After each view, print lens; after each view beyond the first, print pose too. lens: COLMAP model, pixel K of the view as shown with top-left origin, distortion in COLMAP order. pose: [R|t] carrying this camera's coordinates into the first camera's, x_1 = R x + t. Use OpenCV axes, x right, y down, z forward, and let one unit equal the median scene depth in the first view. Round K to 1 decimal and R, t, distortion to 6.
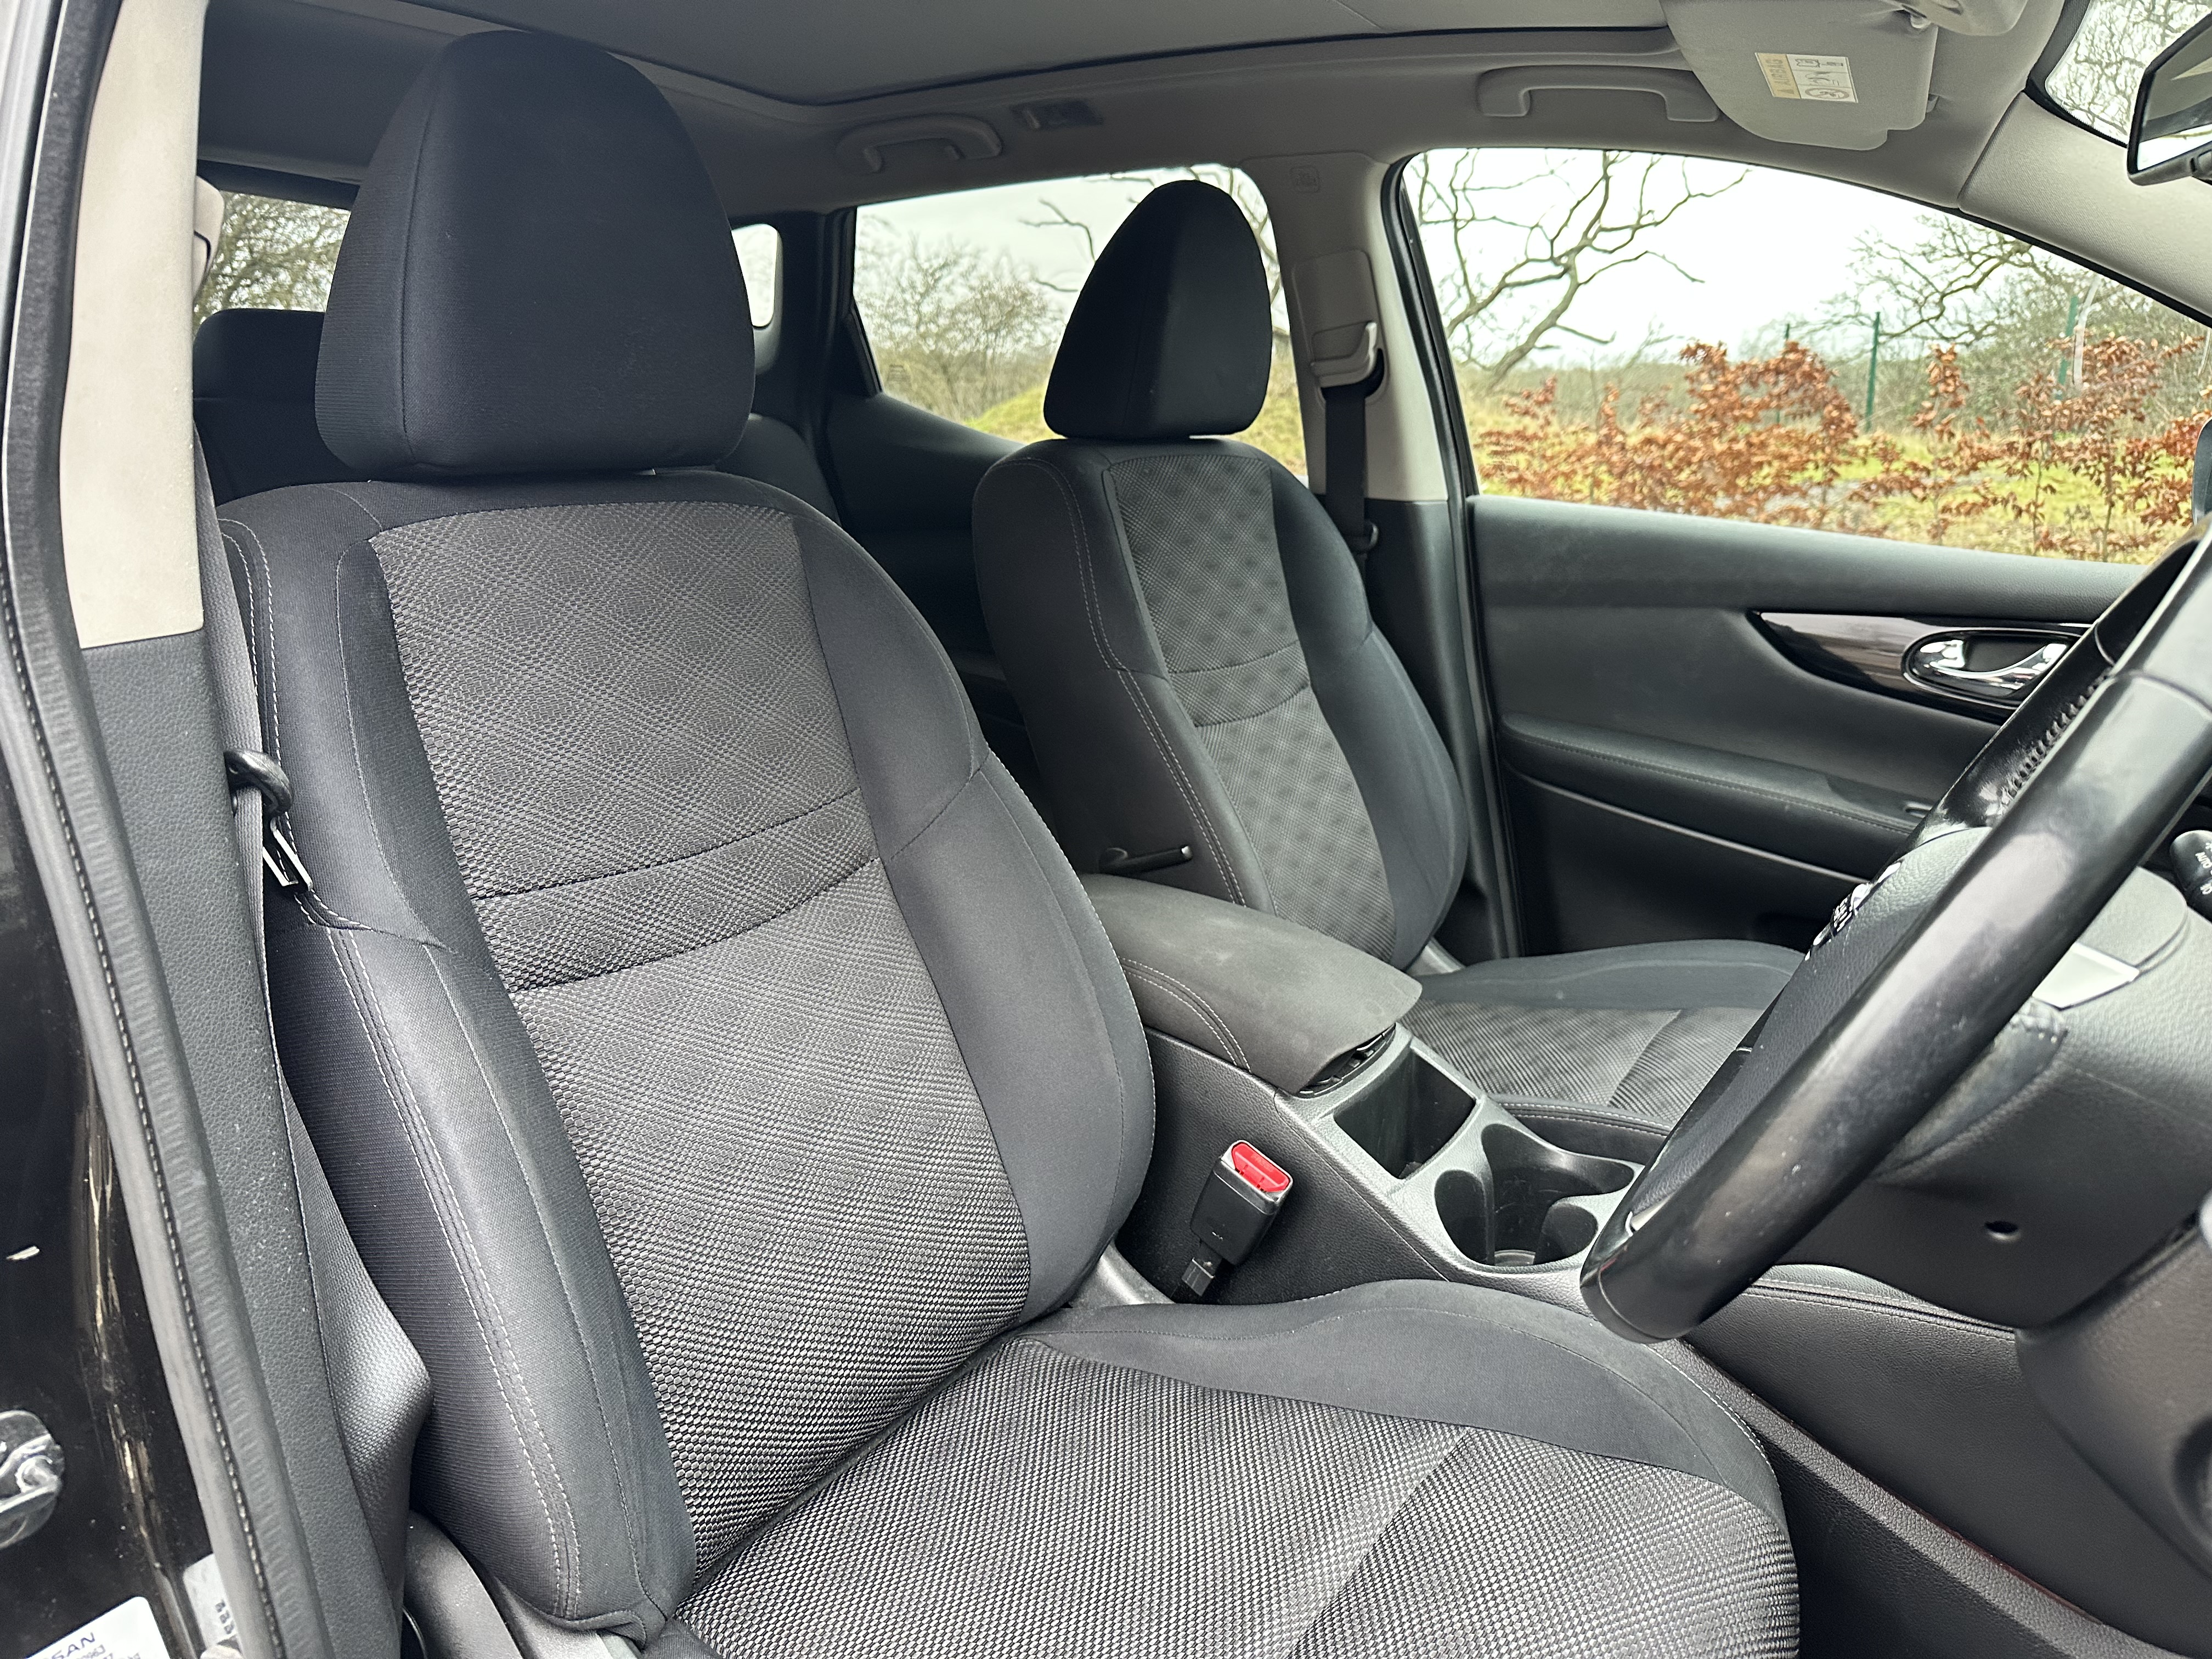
lens RADIAL K [[1564.3, 0, 1140.9], [0, 1564.3, 819.7], [0, 0, 1]] dist [0.017064, -0.024582]
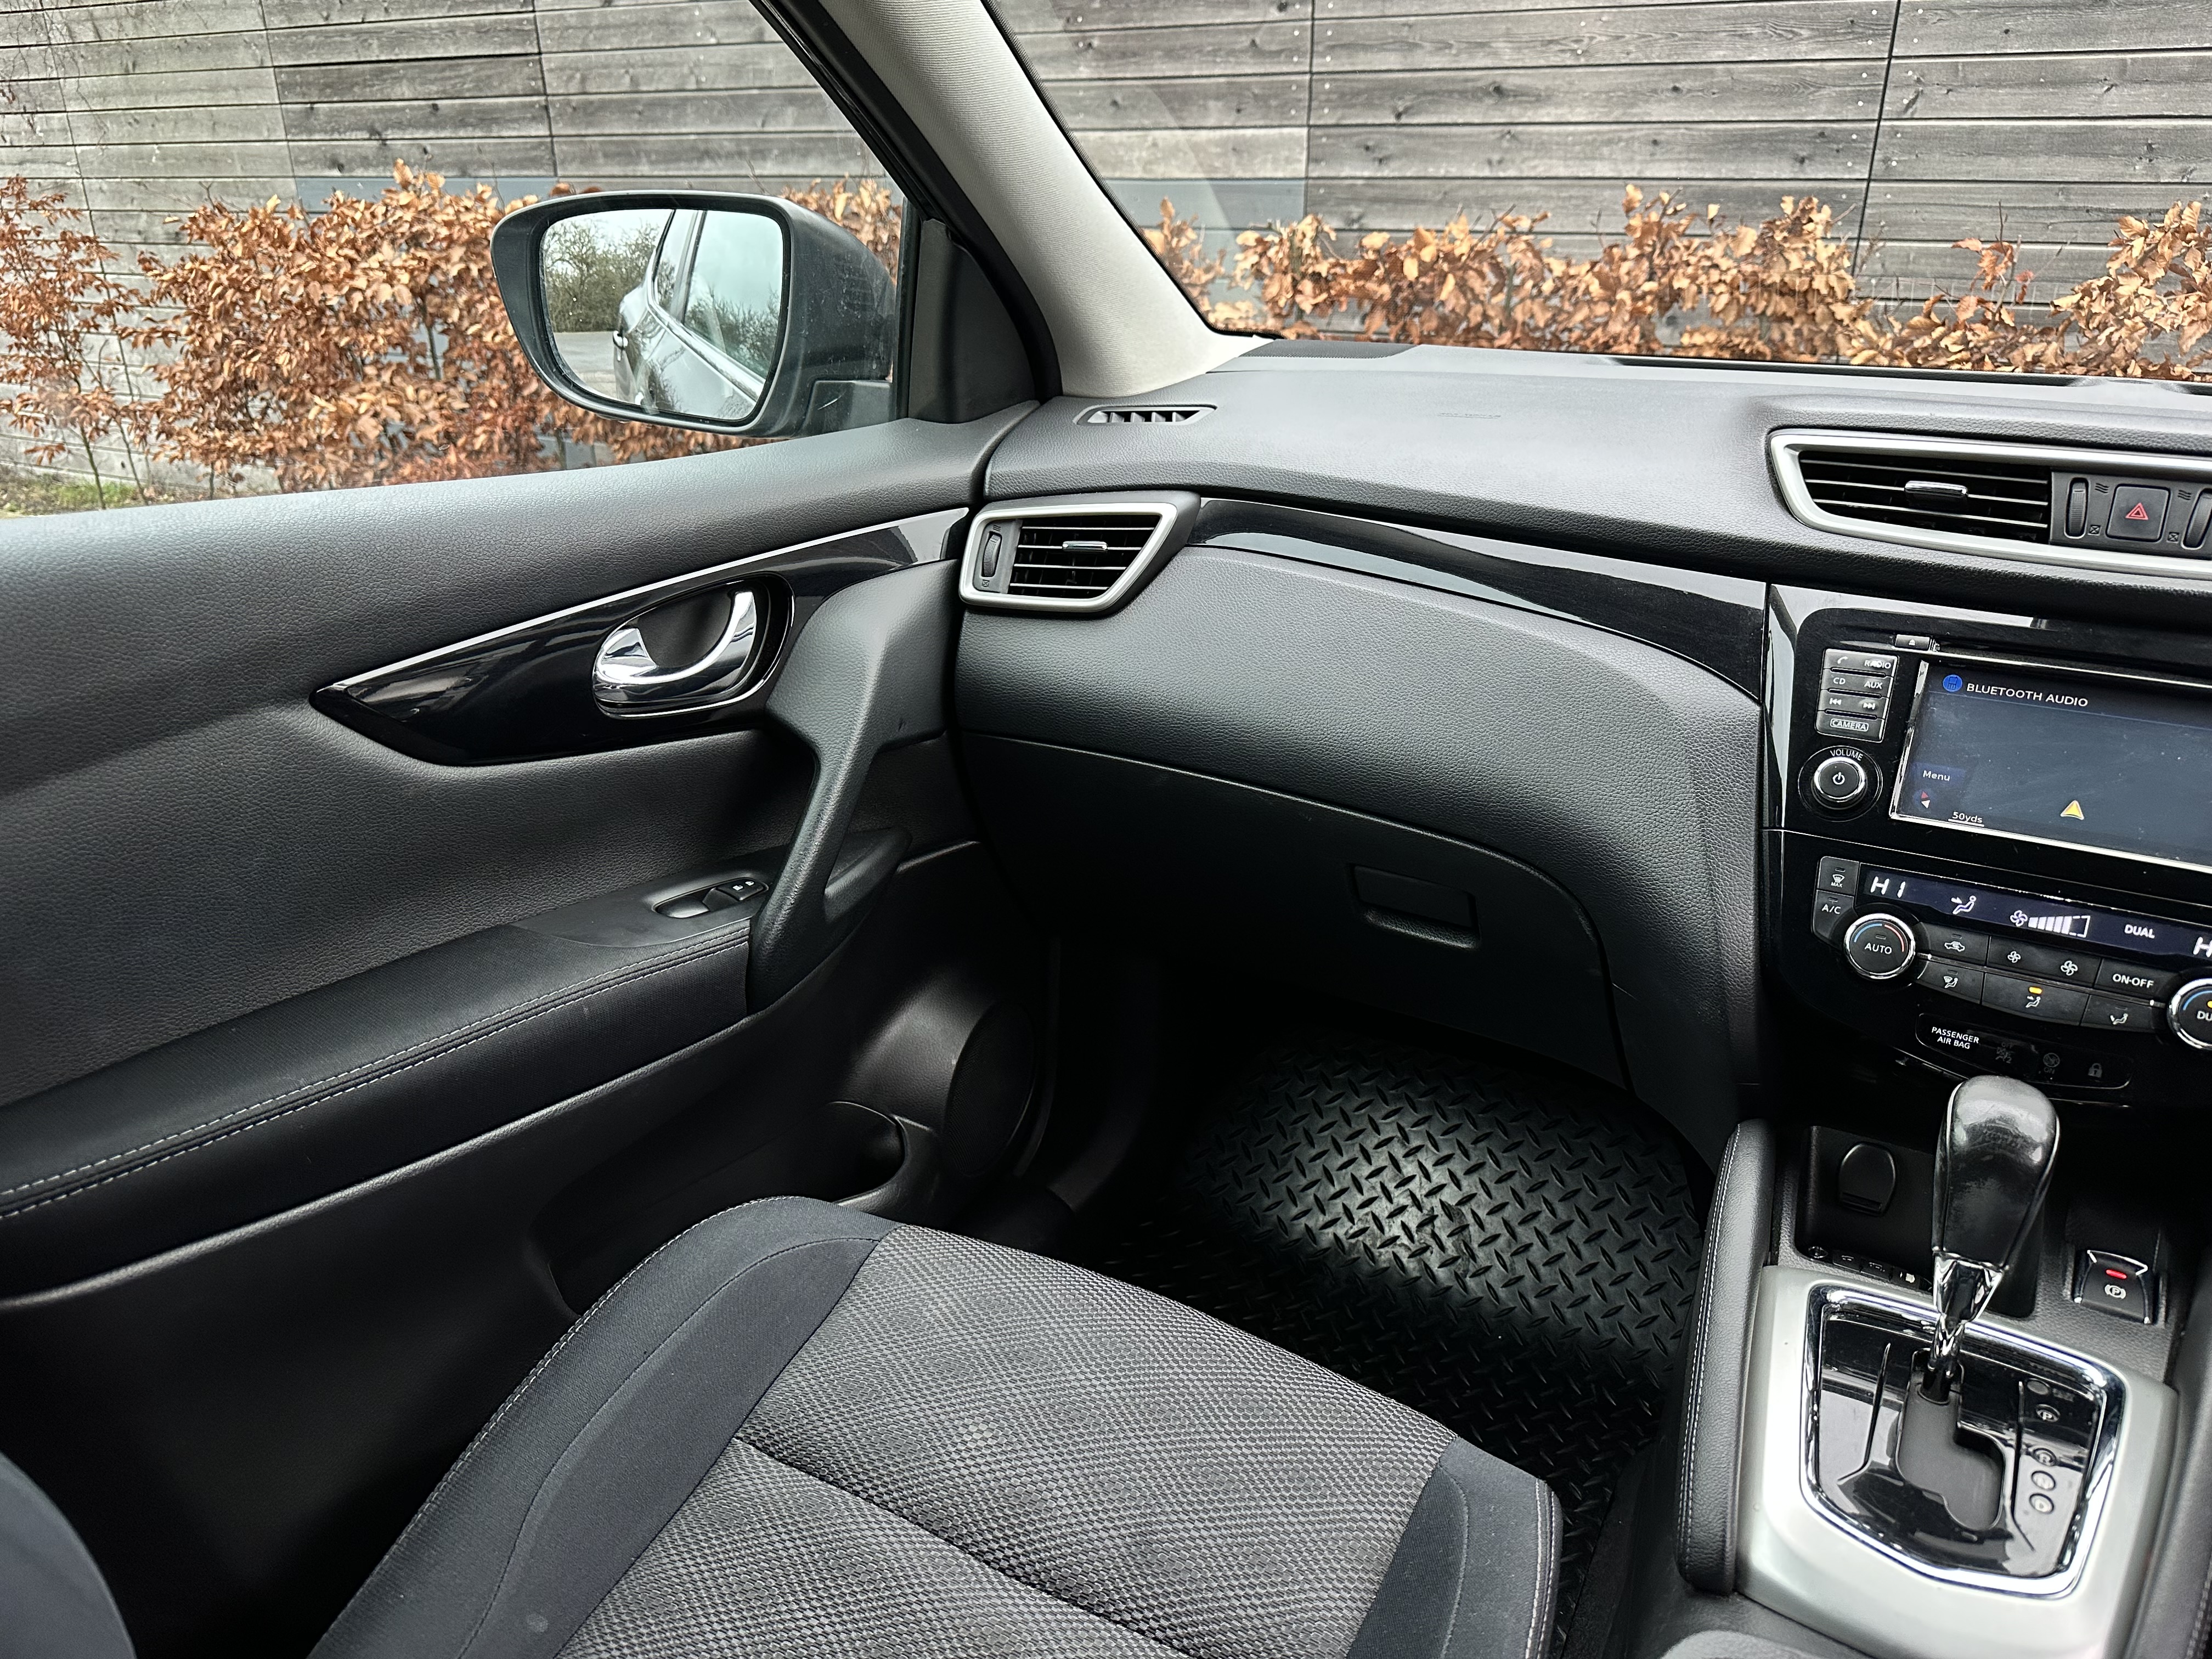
lens RADIAL K [[1564.3, 0, 1129.6], [0, 1564.3, 838.2], [0, 0, 1]] dist [0.017064, -0.024582]
pose [[-0.025995, -0.395182, 0.918235, -0.058683], [0.254855, 0.885574, 0.388340, -0.220091], [-0.966630, 0.244111, 0.077694, 0.769901]]
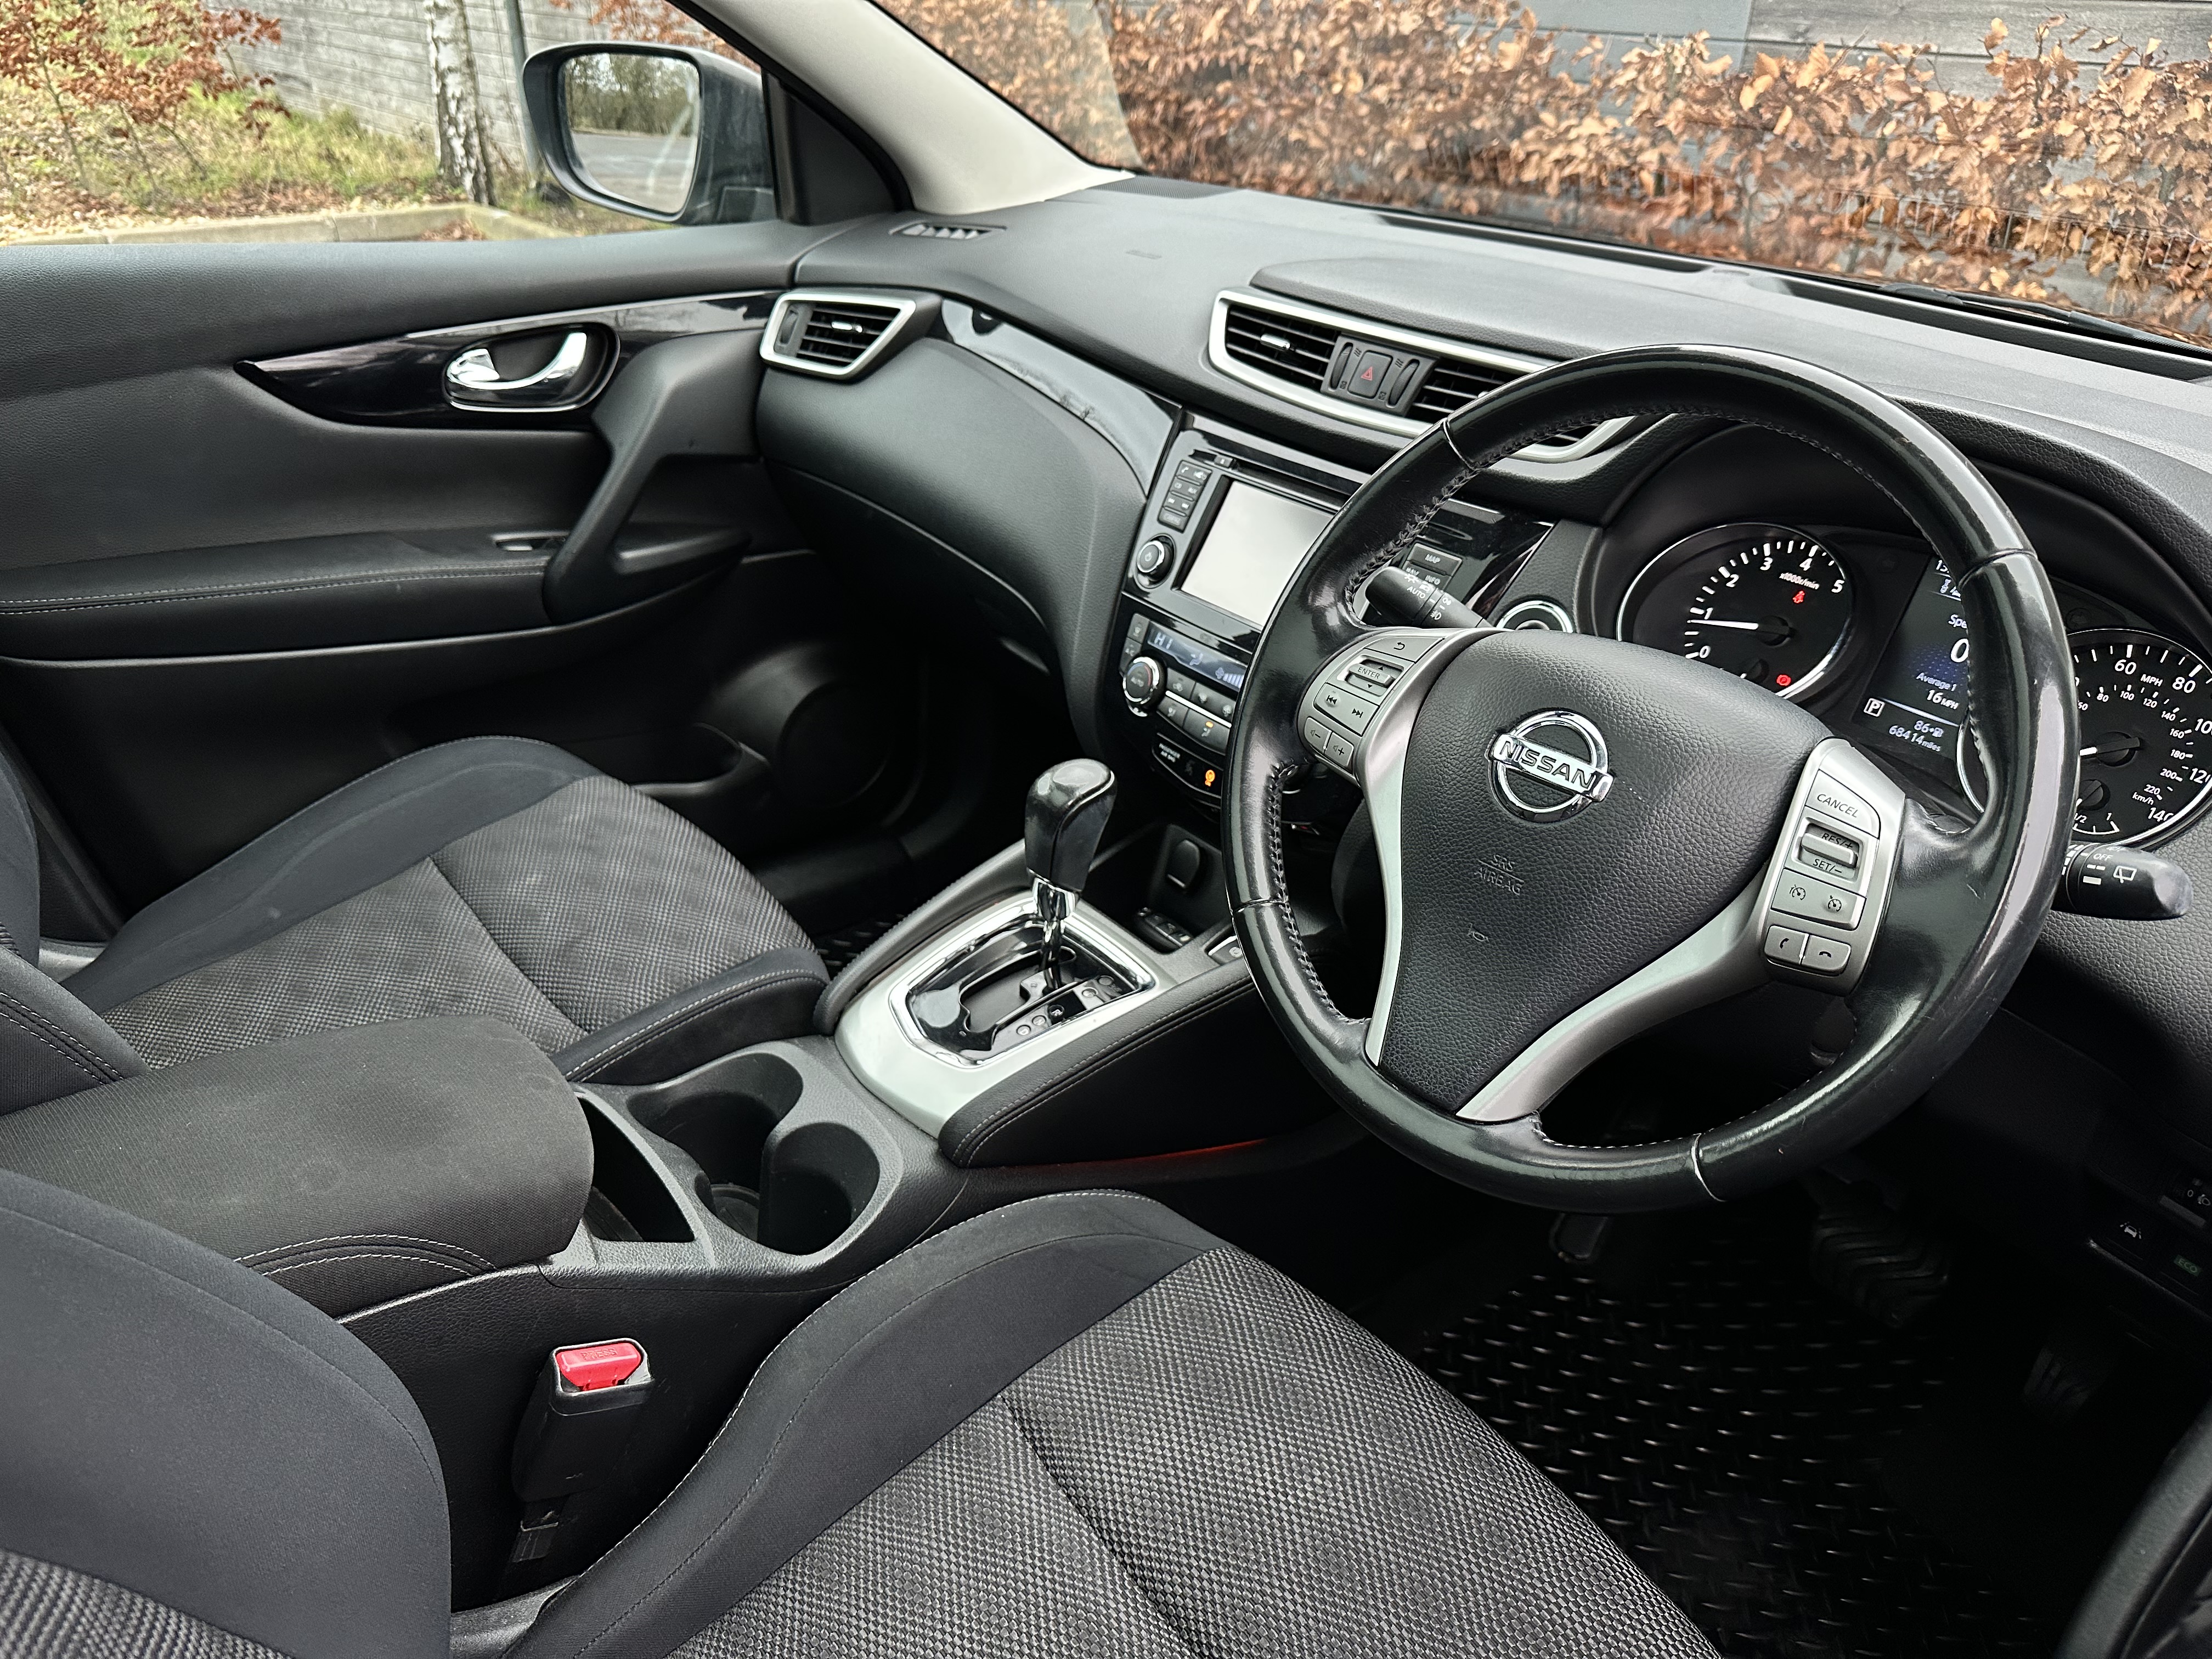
lens RADIAL K [[1564.3, 0, 1109.7], [0, 1564.3, 822.3], [0, 0, 1]] dist [0.017064, -0.024582]
pose [[0.339575, -0.463854, 0.818247, -0.211332], [0.221656, 0.884903, 0.409653, -0.158561], [-0.914088, 0.042261, 0.403307, 0.315551]]
